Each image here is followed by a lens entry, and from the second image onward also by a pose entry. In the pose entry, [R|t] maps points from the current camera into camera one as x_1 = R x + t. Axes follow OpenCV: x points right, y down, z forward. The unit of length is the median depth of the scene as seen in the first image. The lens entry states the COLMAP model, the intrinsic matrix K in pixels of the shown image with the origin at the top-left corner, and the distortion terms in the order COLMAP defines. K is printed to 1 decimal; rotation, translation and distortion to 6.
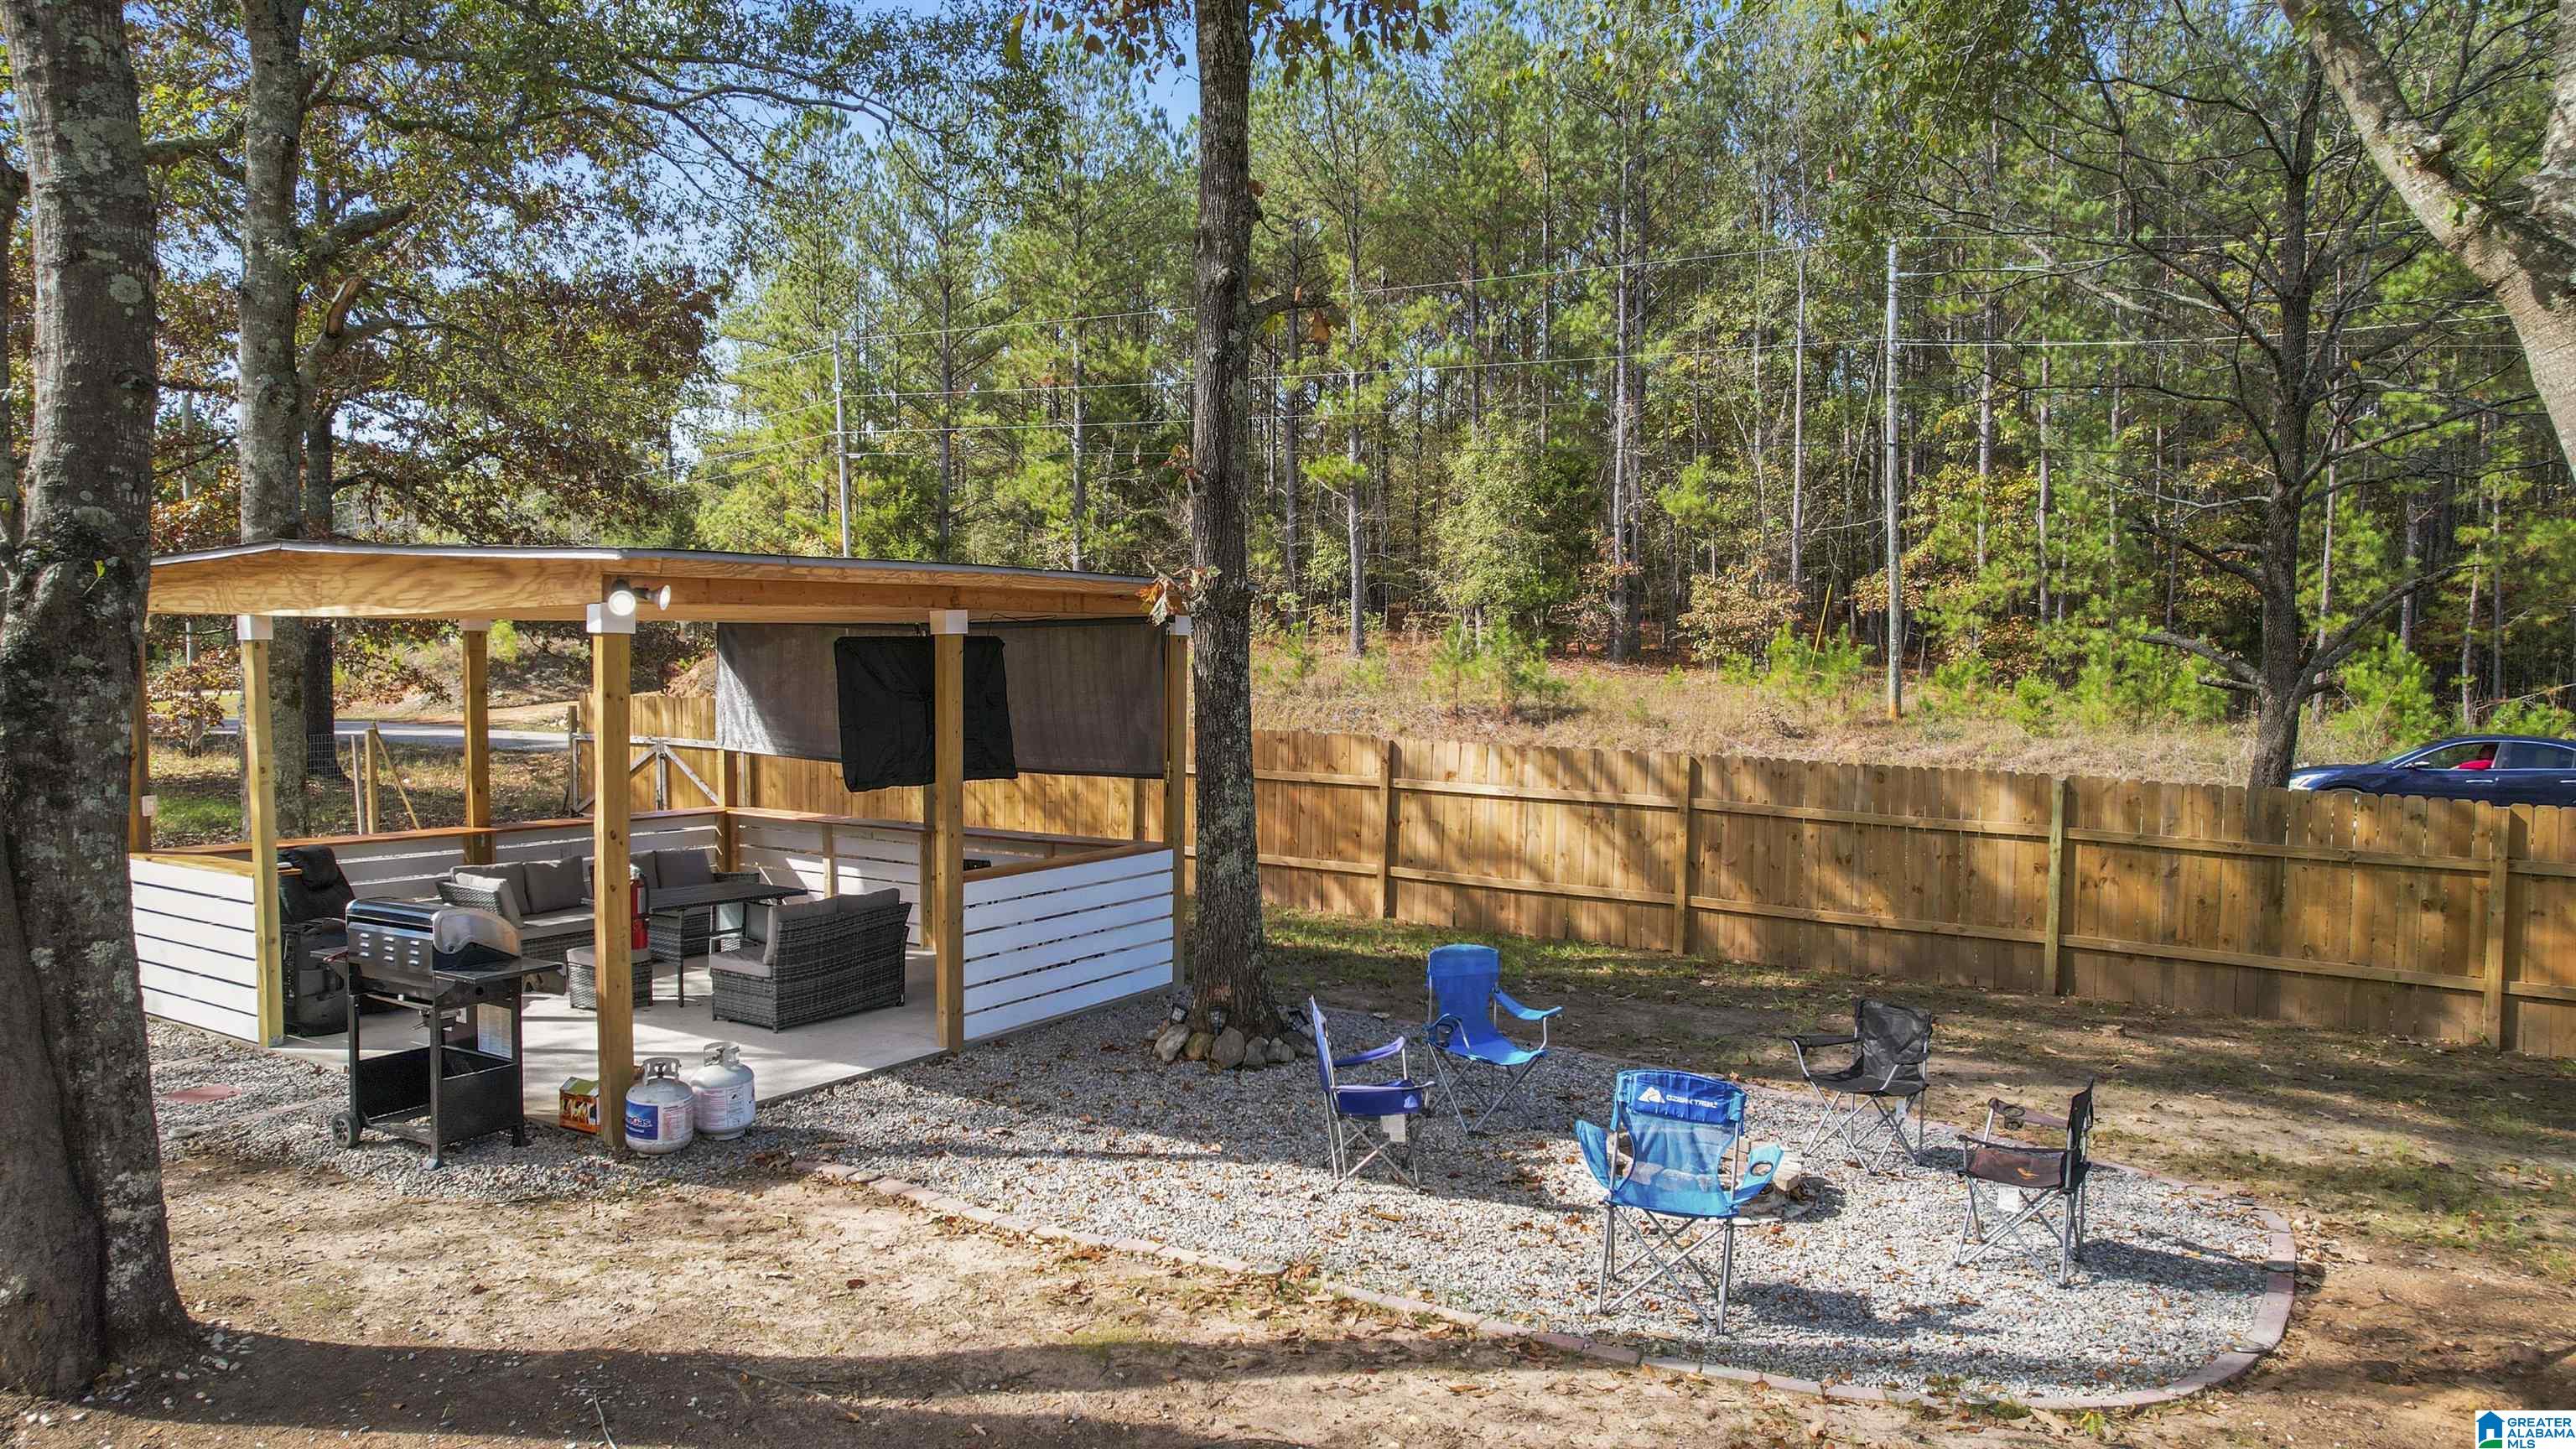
lens RADIAL K [[1660.4, 0, 1288.0], [0, 1660.4, 724.5], [0, 0, 1]] dist [-0.100594, 0.089727]
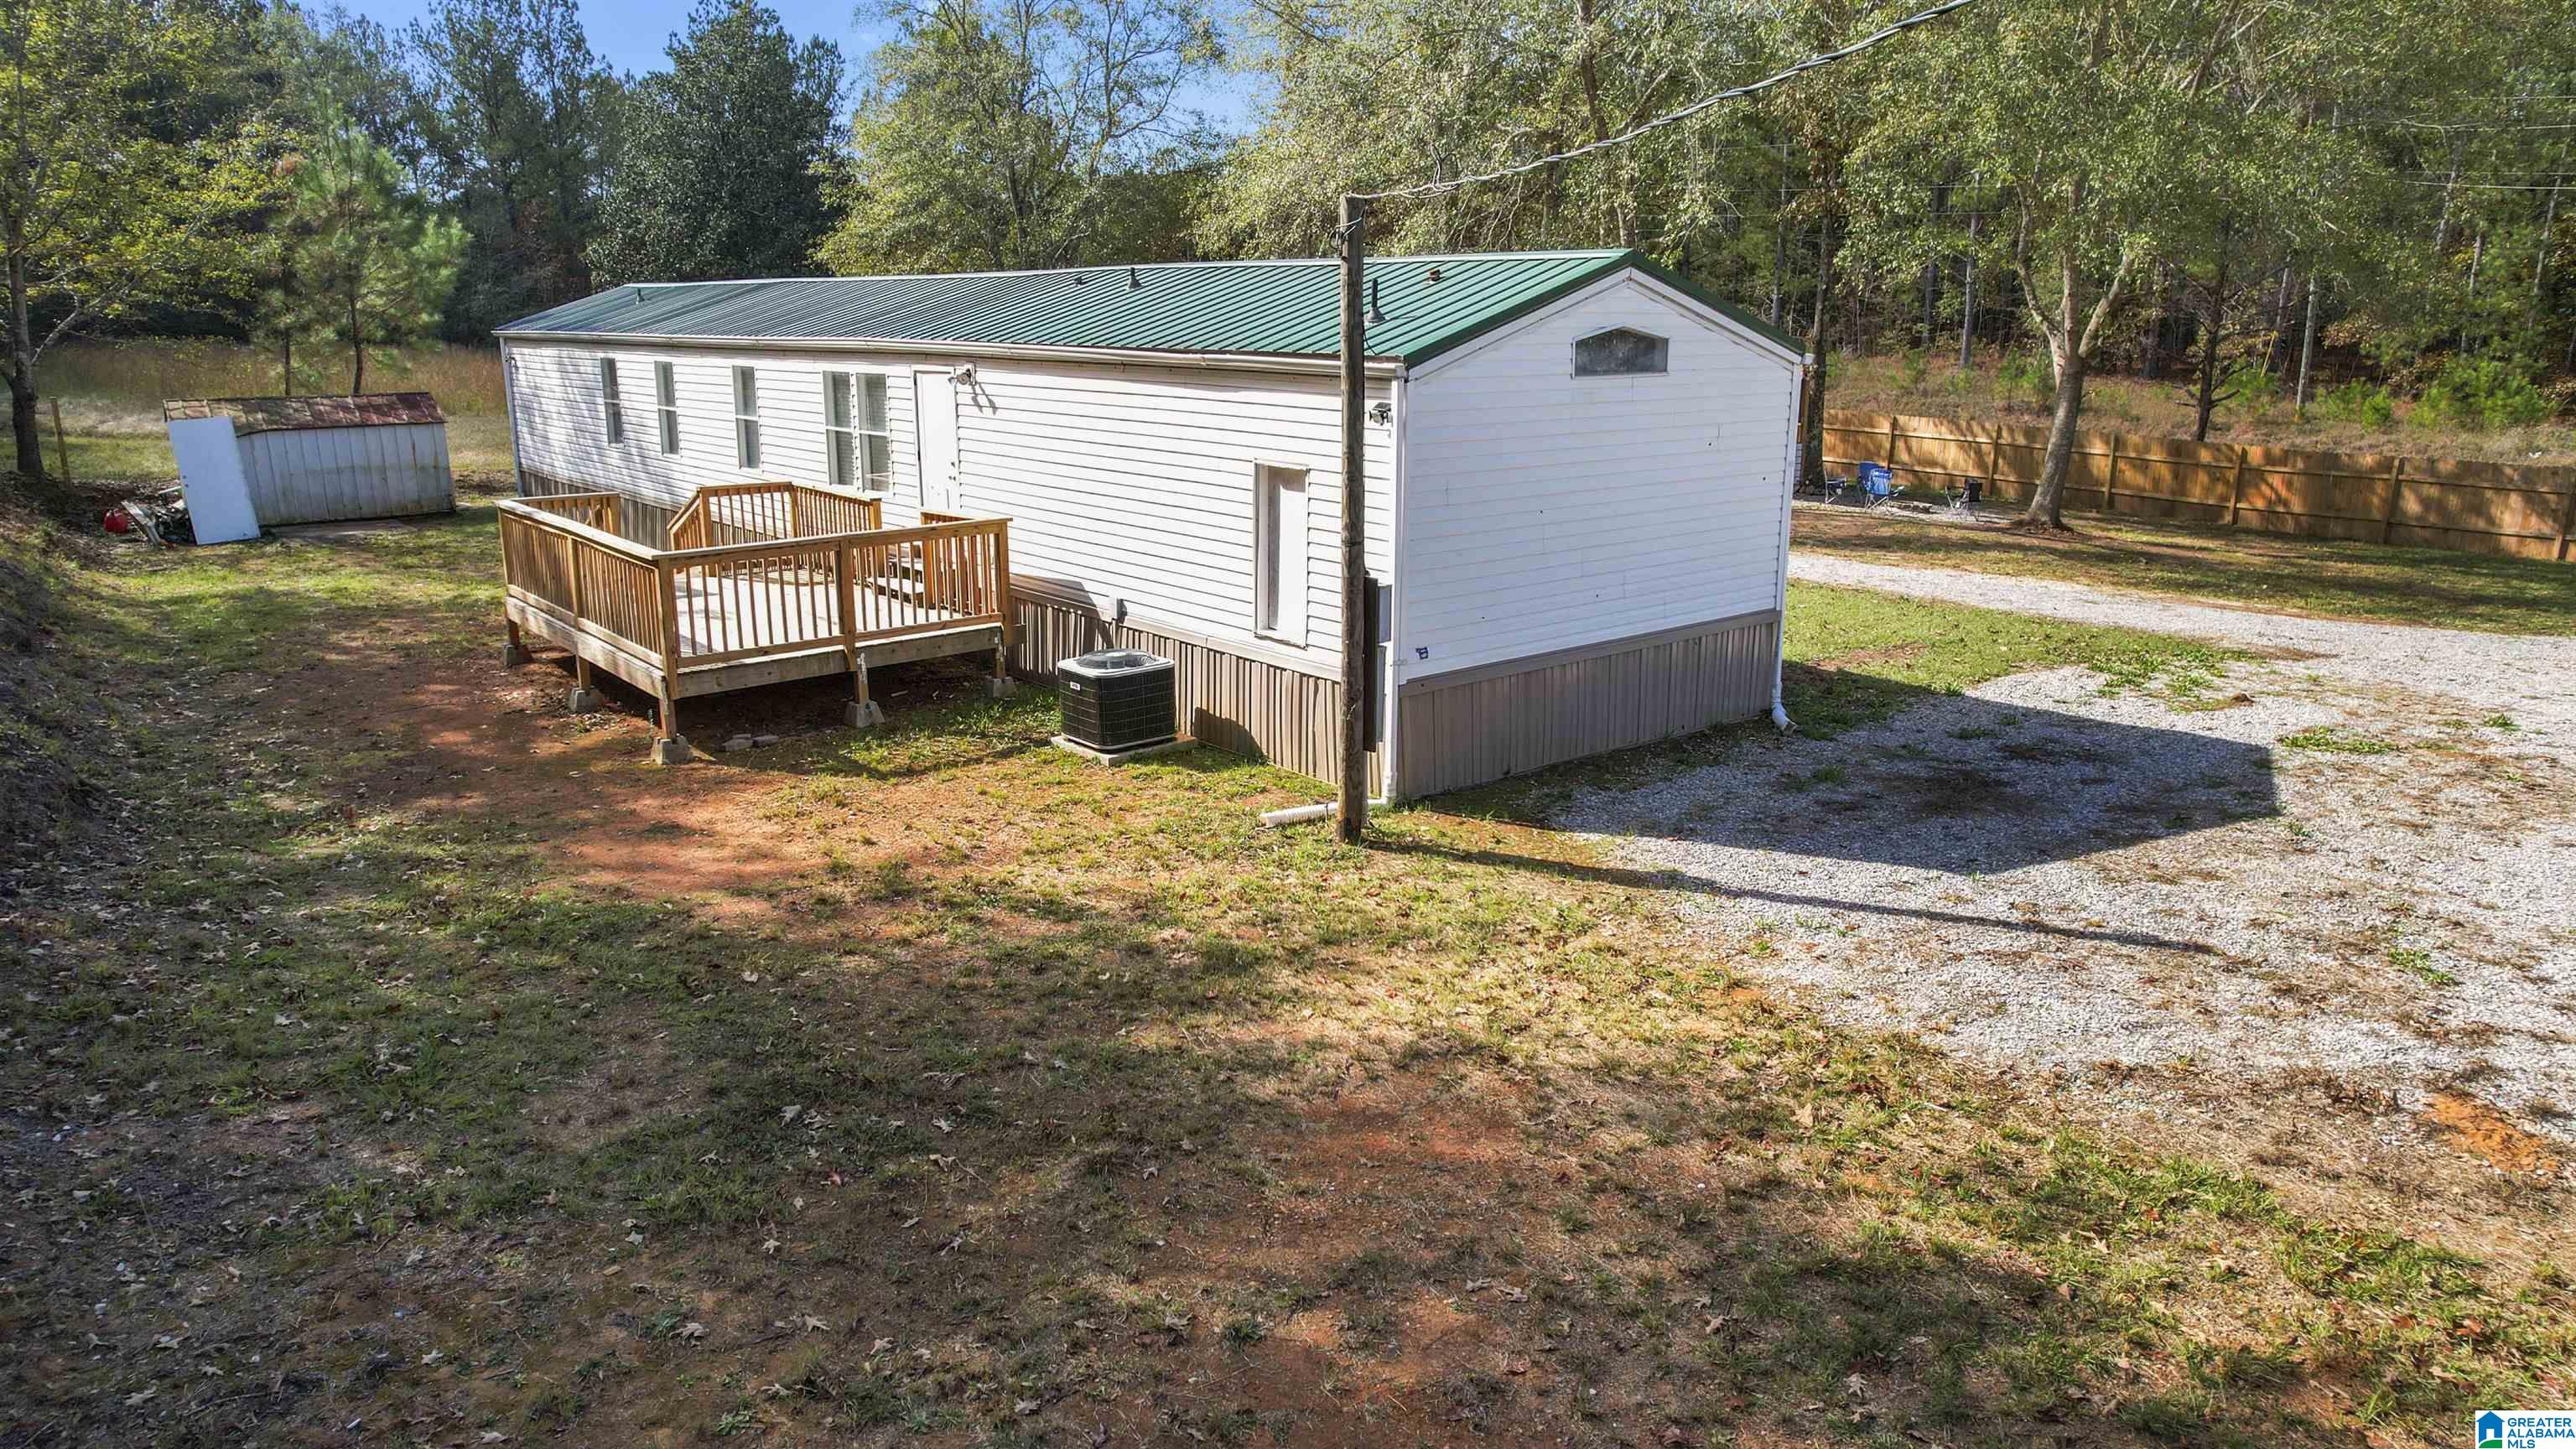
lens RADIAL K [[1660.4, 0, 1288.0], [0, 1660.4, 724.5], [0, 0, 1]] dist [-0.100594, 0.089727]
pose [[0.919216, 0.094401, -0.382270, 0.216812], [-0.020605, 0.981038, 0.192717, 0.008031], [0.393214, -0.169272, 0.903731, -1.820364]]
